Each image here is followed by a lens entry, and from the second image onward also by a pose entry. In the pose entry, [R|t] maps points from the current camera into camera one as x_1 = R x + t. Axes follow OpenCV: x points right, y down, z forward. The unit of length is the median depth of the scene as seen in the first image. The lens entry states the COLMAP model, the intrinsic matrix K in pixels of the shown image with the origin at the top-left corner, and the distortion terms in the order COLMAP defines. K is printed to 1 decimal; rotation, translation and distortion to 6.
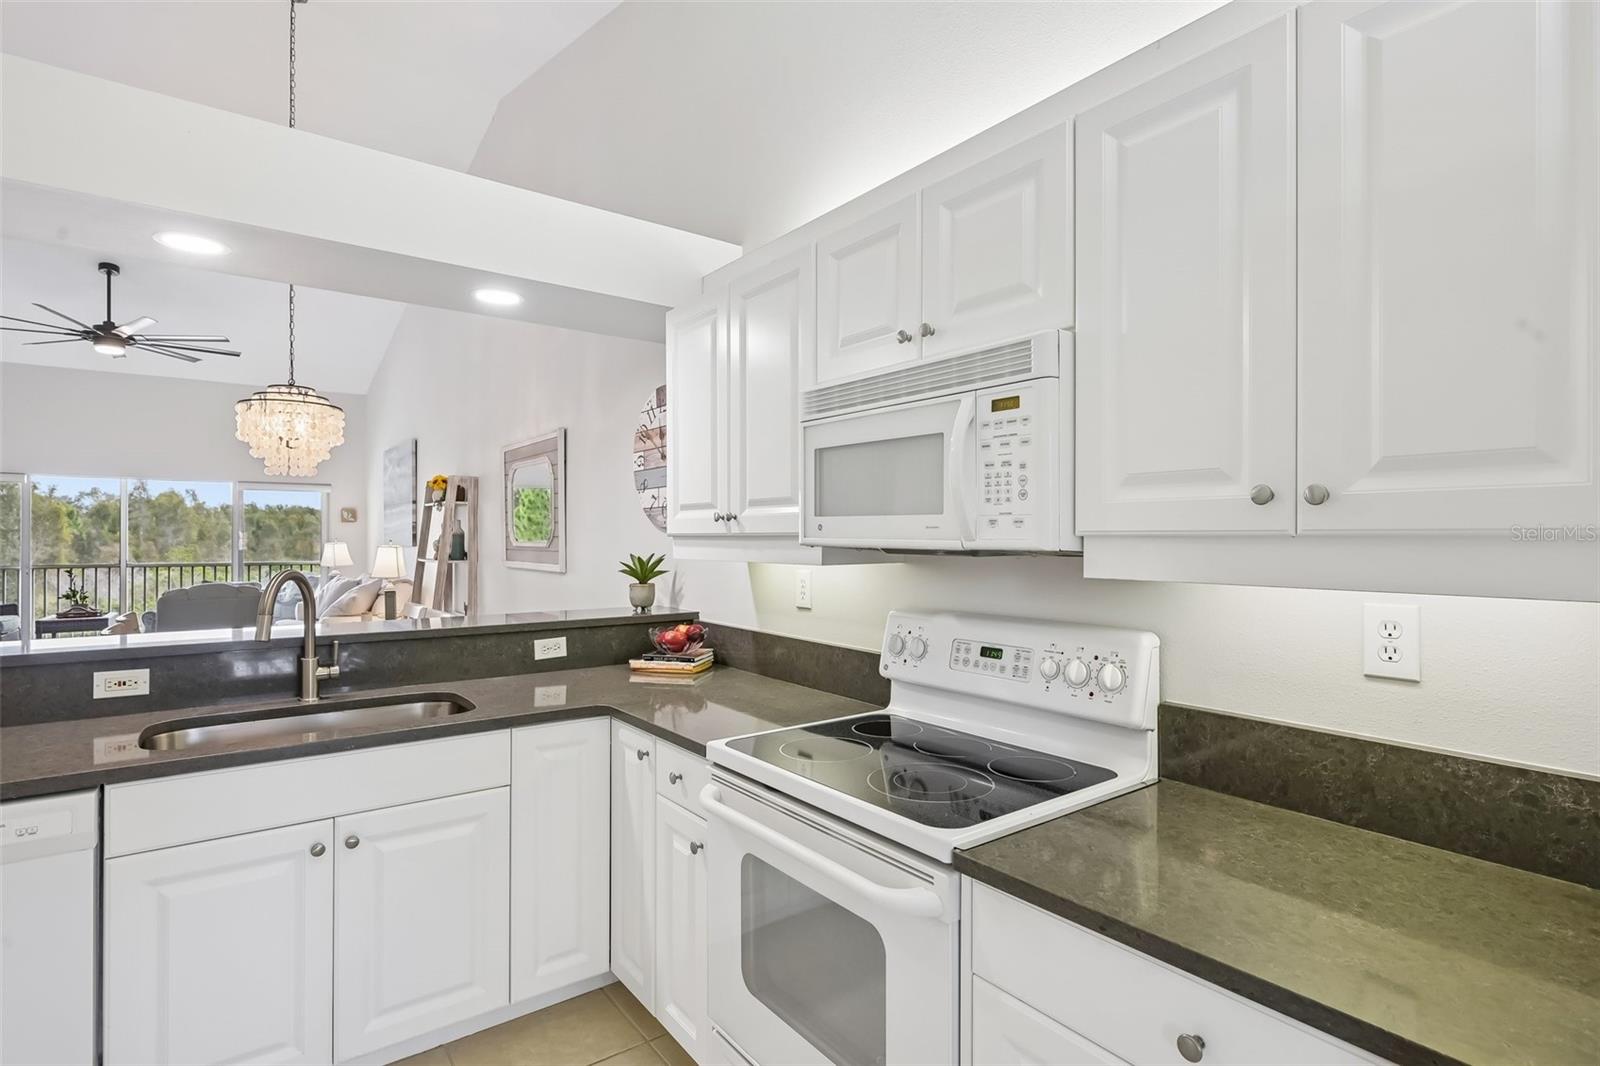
lens RADIAL K [[790.6, 0, 800.0], [0, 790.6, 533.0], [0, 0, 1]] dist [0.001073, 0.000900]
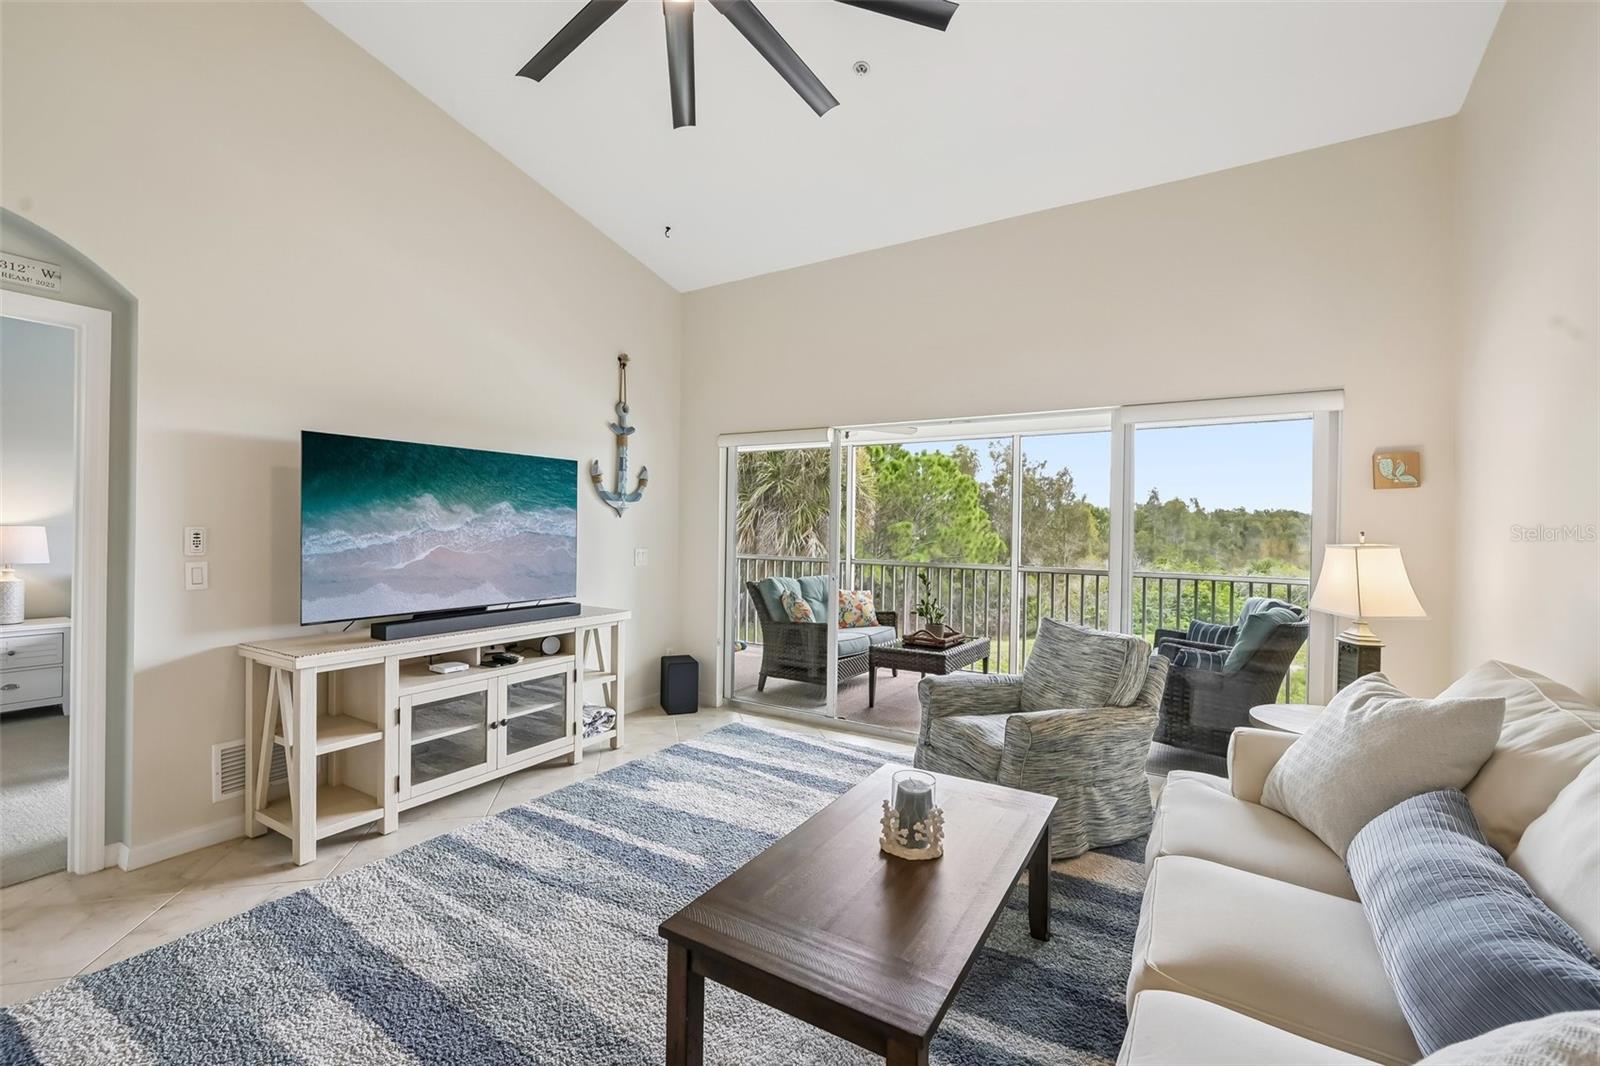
lens RADIAL K [[669.9, 0, 800.0], [0, 669.9, 533.0], [0, 0, 1]] dist [-0.000780, 0.000198]
pose [[0.371585, 0.008616, -0.928359, -1.368003], [-0.010252, 0.999934, 0.005176, 0.027220], [0.928342, 0.007594, 0.371649, 2.198272]]
